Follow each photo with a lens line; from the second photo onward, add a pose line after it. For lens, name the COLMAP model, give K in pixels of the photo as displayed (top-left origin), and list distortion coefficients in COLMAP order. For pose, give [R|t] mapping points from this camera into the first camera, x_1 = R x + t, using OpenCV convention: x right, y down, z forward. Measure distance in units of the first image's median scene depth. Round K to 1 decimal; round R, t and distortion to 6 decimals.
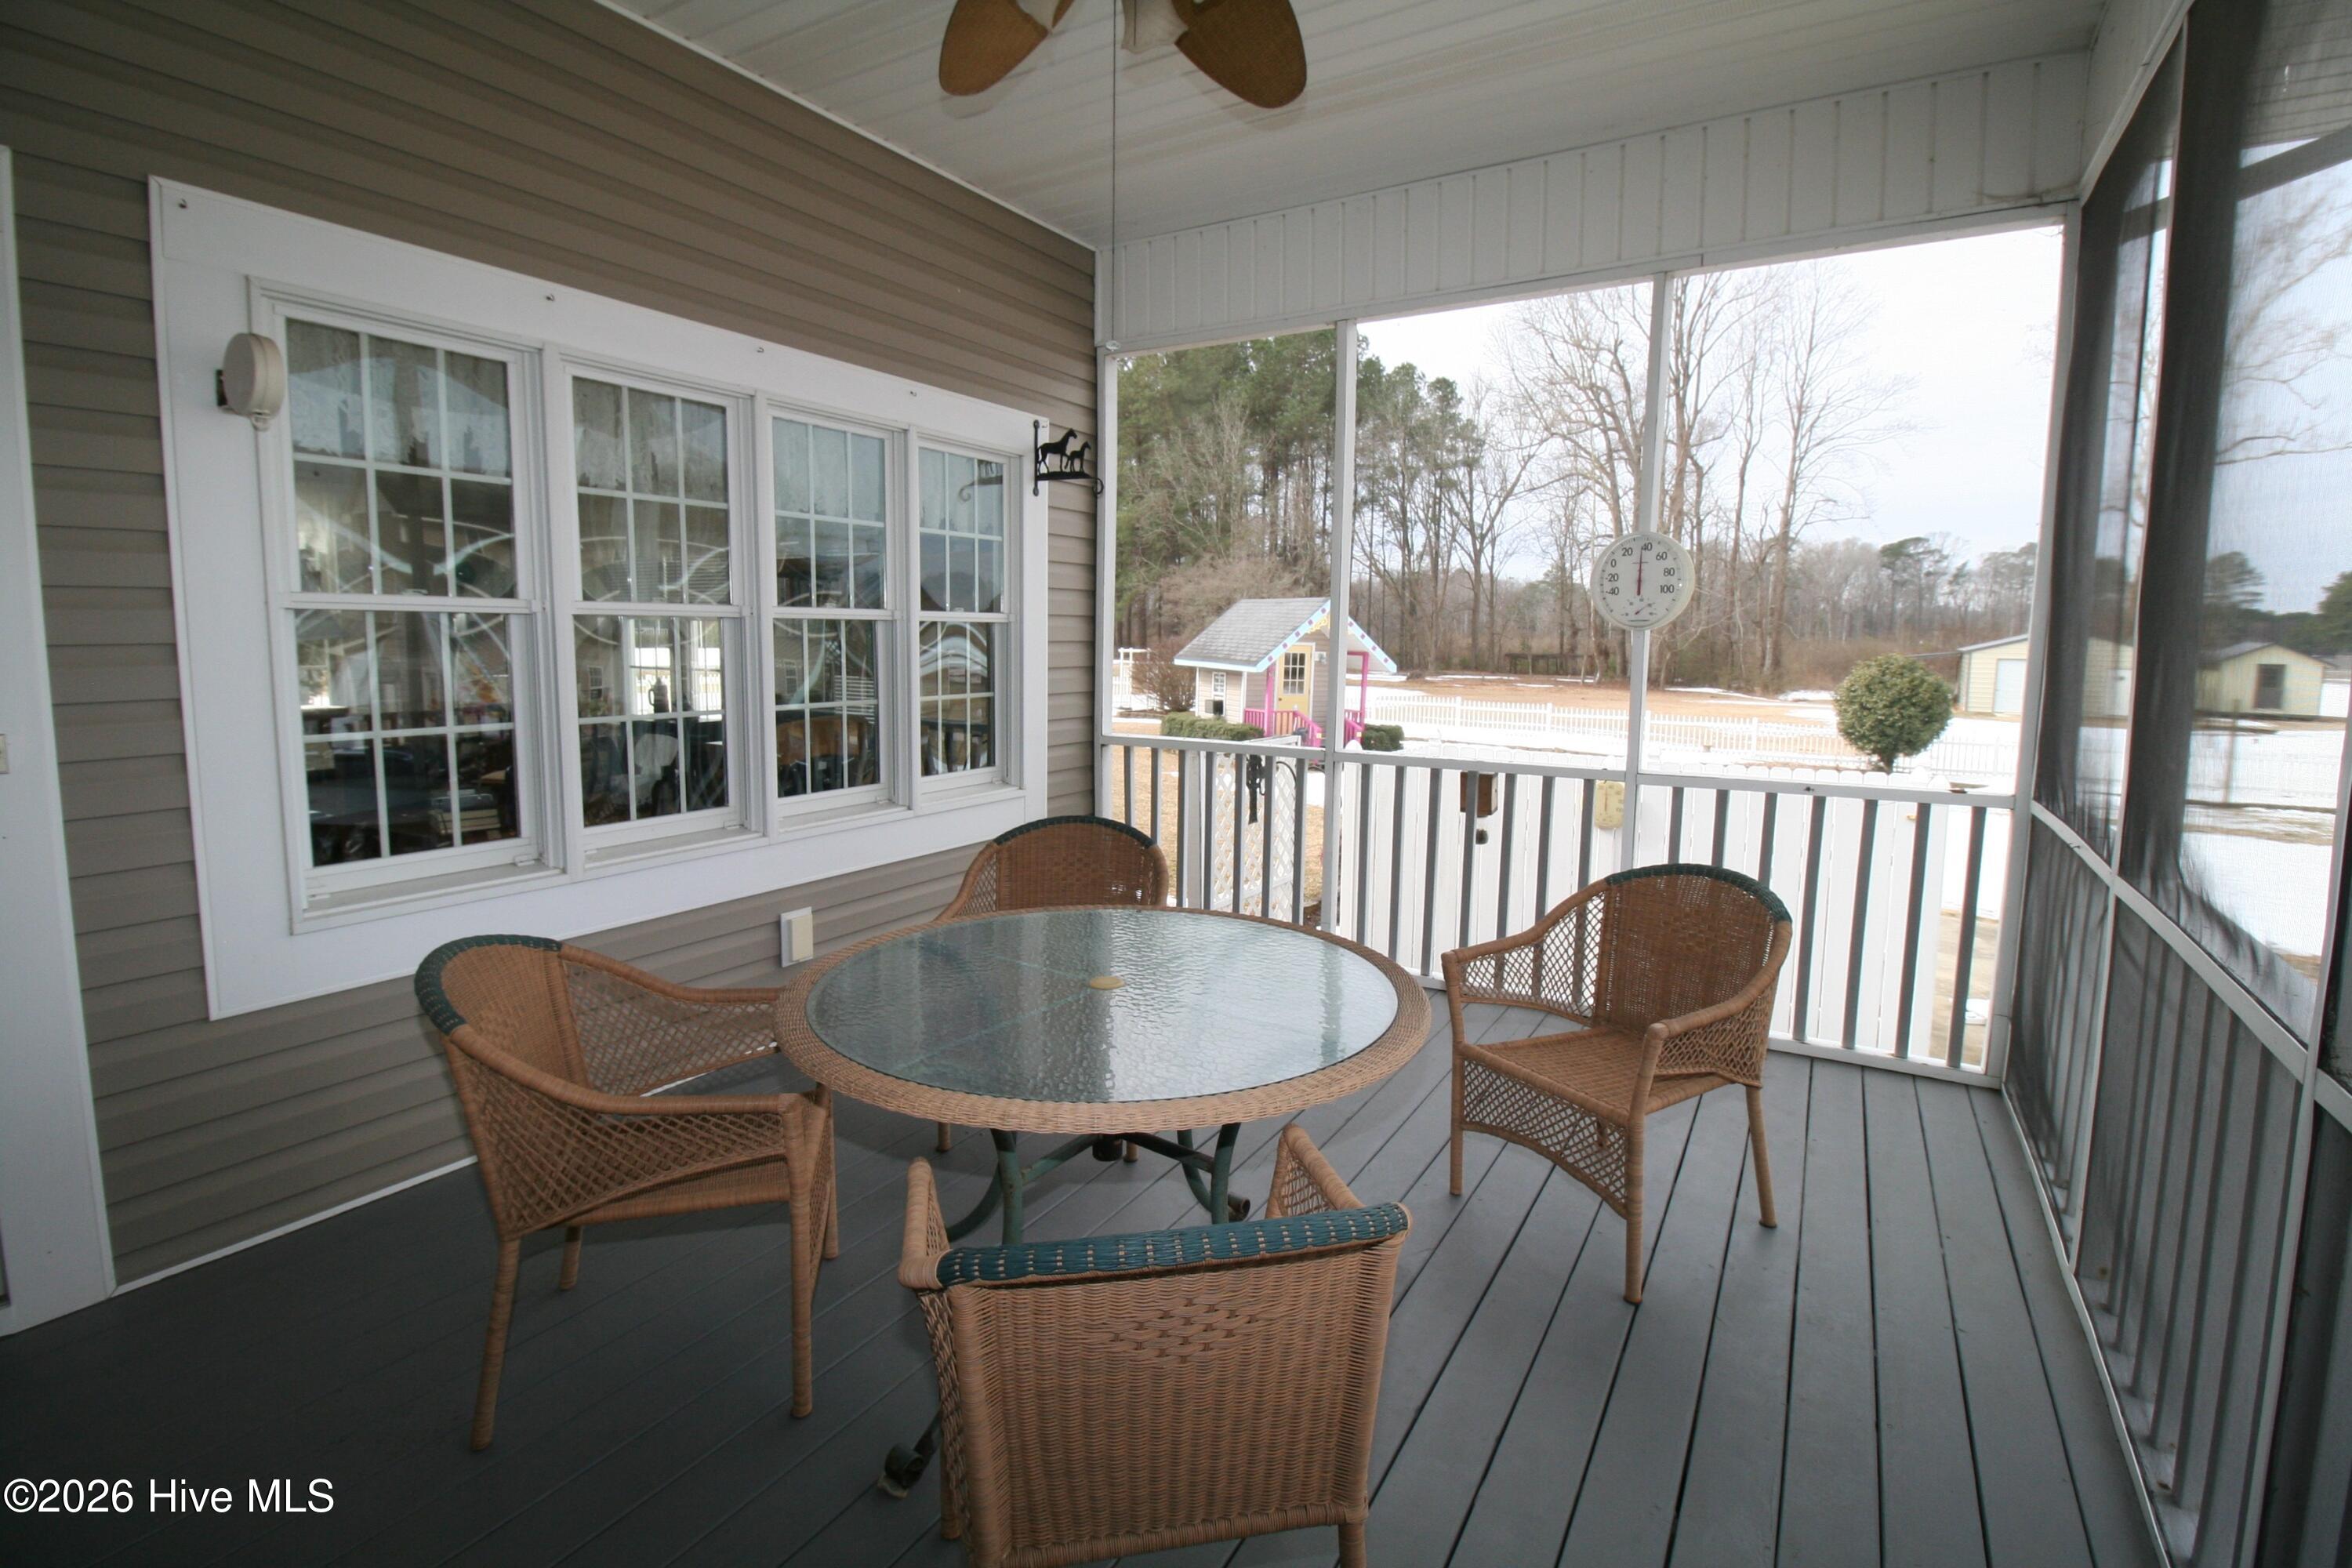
lens RADIAL K [[1085.2, 0, 1208.4], [0, 1085.2, 746.0], [0, 0, 1]] dist [-0.001986, -0.000444]
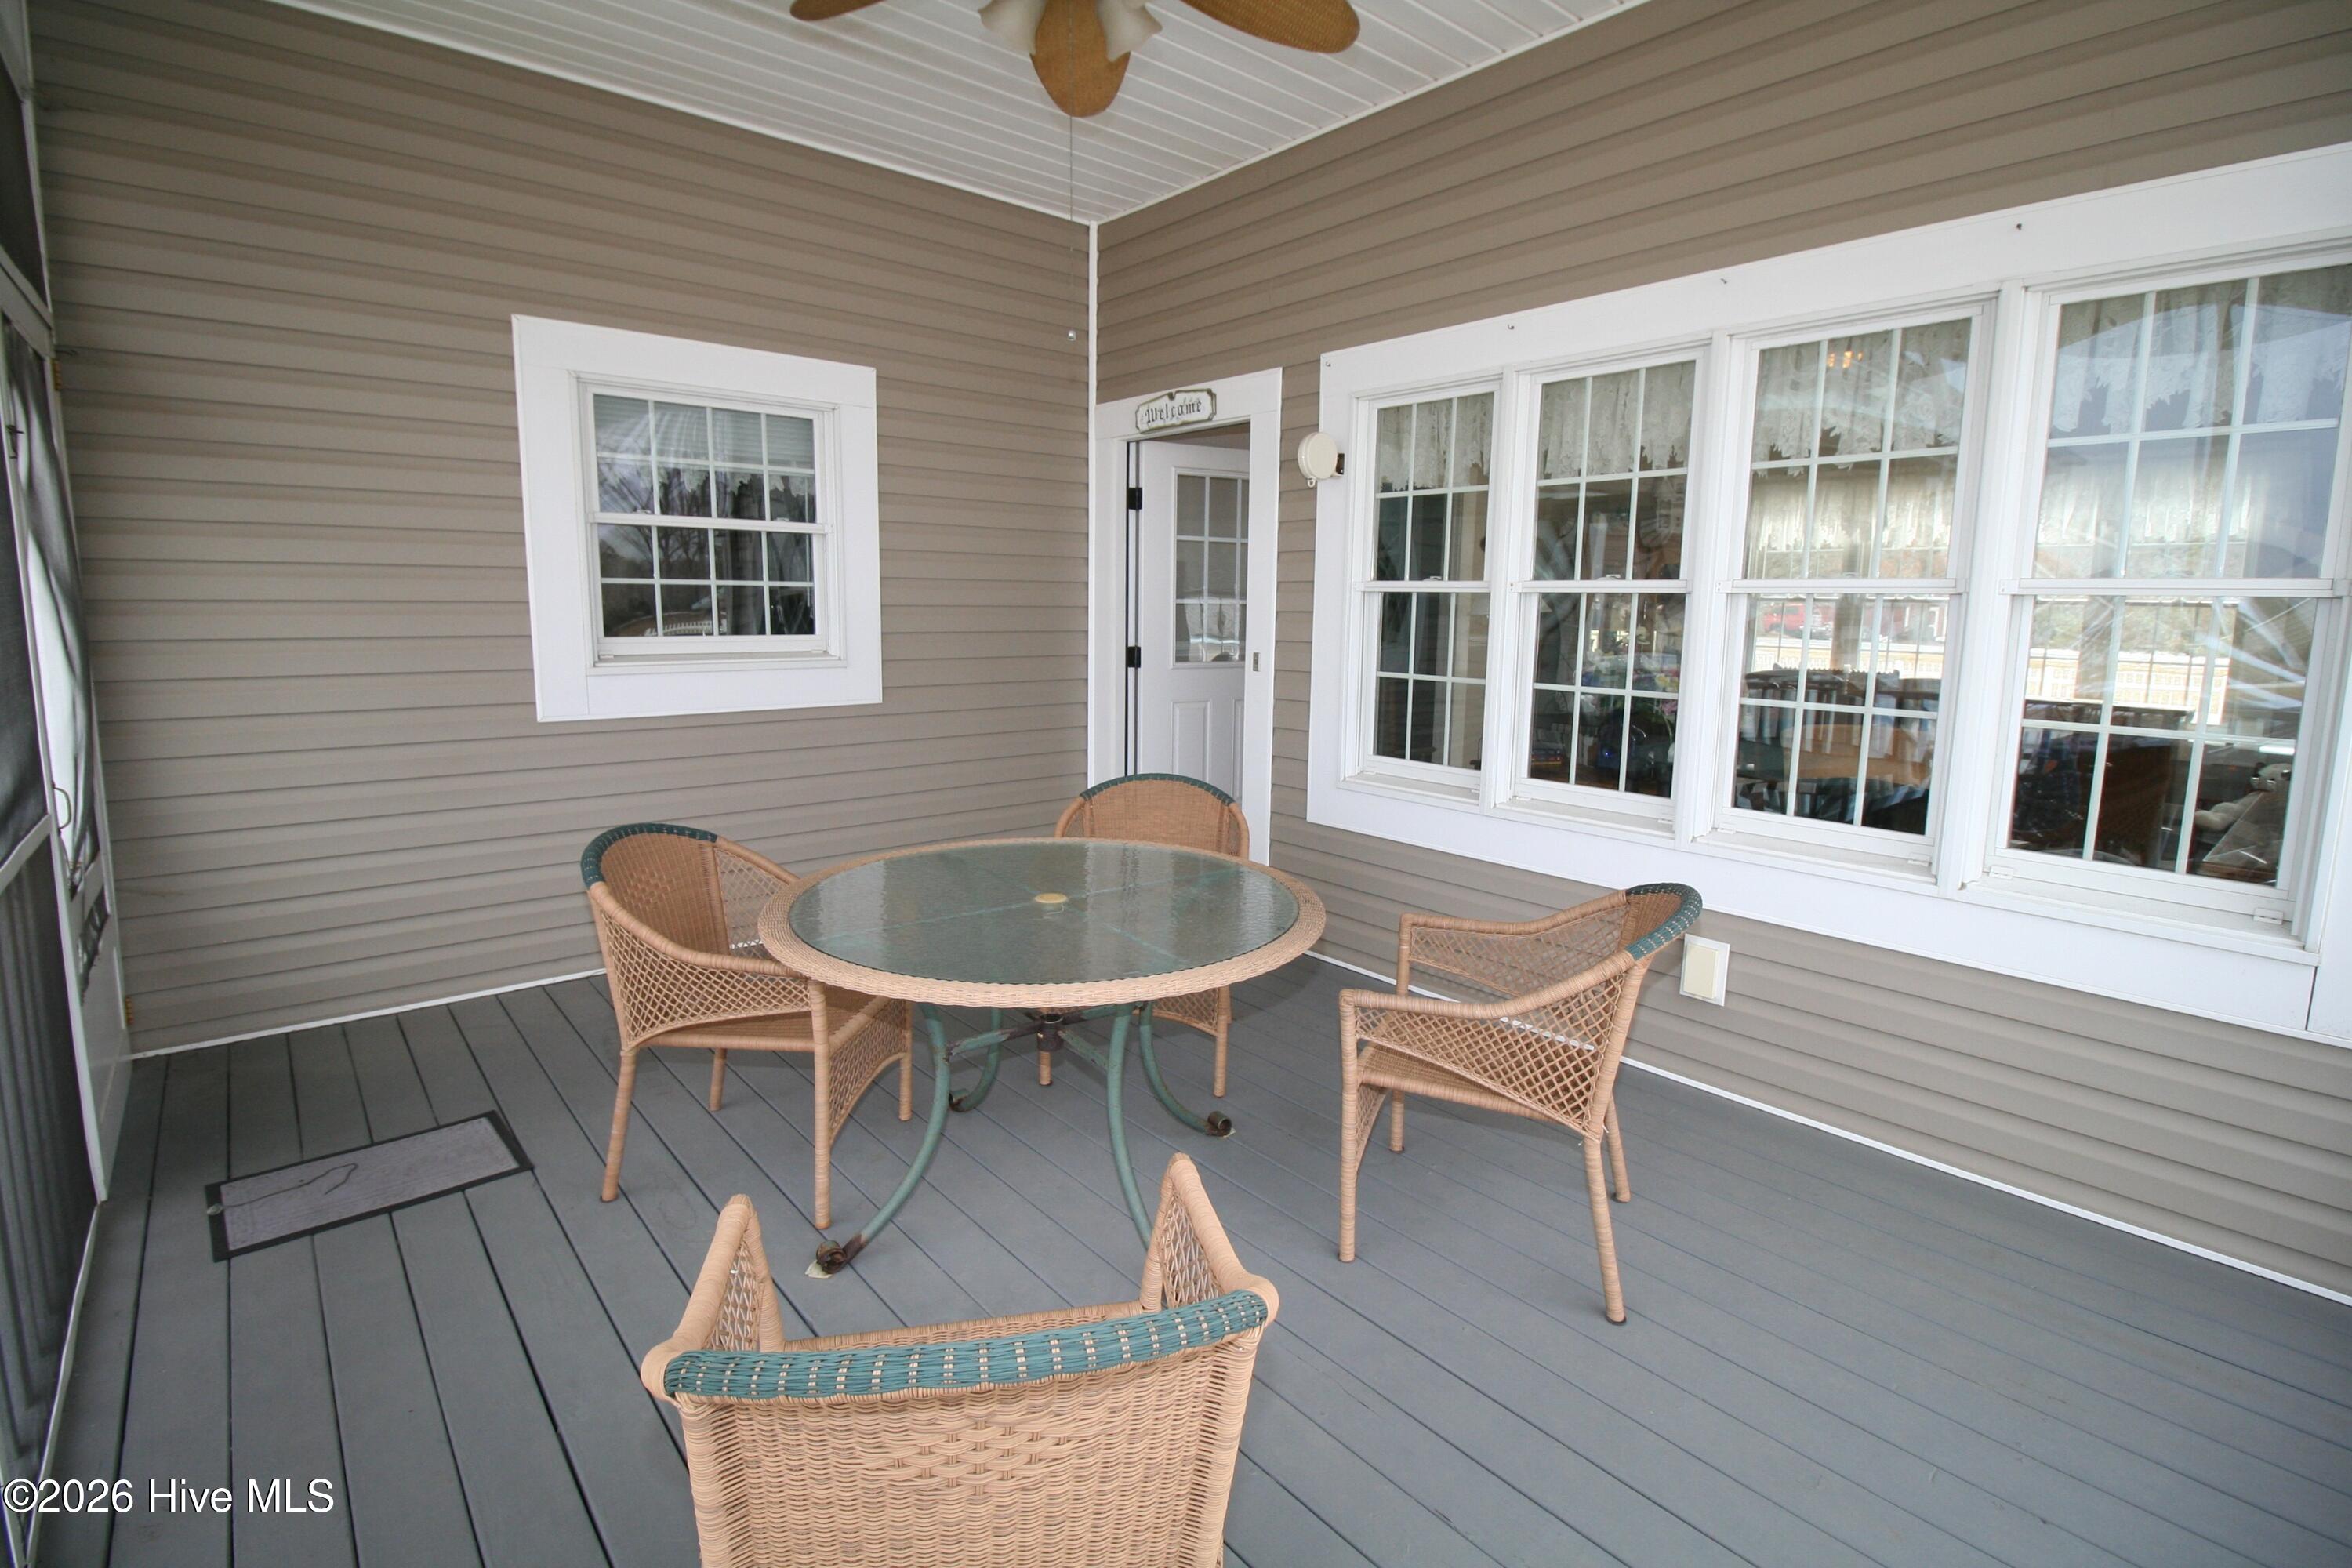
lens RADIAL K [[1085.2, 0, 1208.4], [0, 1085.2, 746.0], [0, 0, 1]] dist [-0.001986, -0.000444]
pose [[-0.296498, 0.118114, -0.947701, 0.618552], [-0.113955, 0.980858, 0.157898, -0.101694], [0.948210, 0.154812, -0.277363, 0.990630]]
